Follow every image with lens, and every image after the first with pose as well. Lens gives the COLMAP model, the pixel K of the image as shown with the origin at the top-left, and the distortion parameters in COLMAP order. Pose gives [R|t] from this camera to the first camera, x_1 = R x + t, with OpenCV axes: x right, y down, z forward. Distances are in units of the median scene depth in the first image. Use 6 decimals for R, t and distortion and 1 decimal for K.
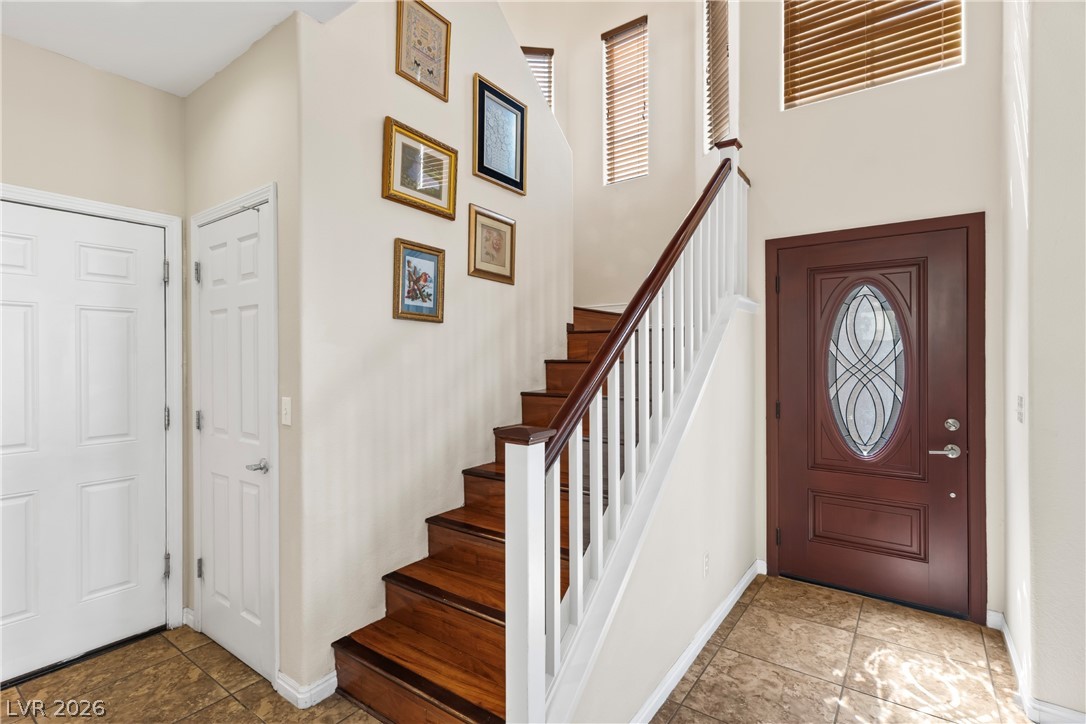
lens RADIAL K [[513.2, 0, 543.9], [0, 513.2, 359.1], [0, 0, 1]] dist [0.002492, 0.000668]
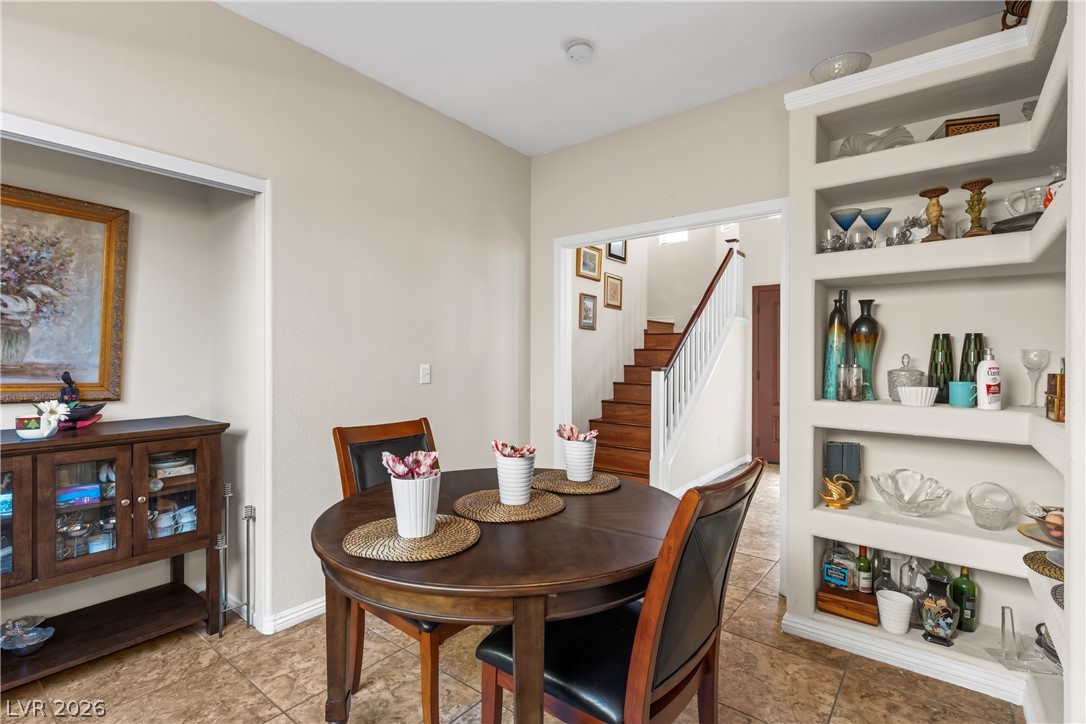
lens RADIAL K [[513.2, 0, 543.2], [0, 513.2, 358.2], [0, 0, 1]] dist [0.002492, 0.000668]
pose [[0.999144, 0.006196, -0.040902, -0.305805], [-0.006125, 0.999979, 0.001872, 0.041681], [0.040913, -0.001620, 0.999161, -1.082532]]
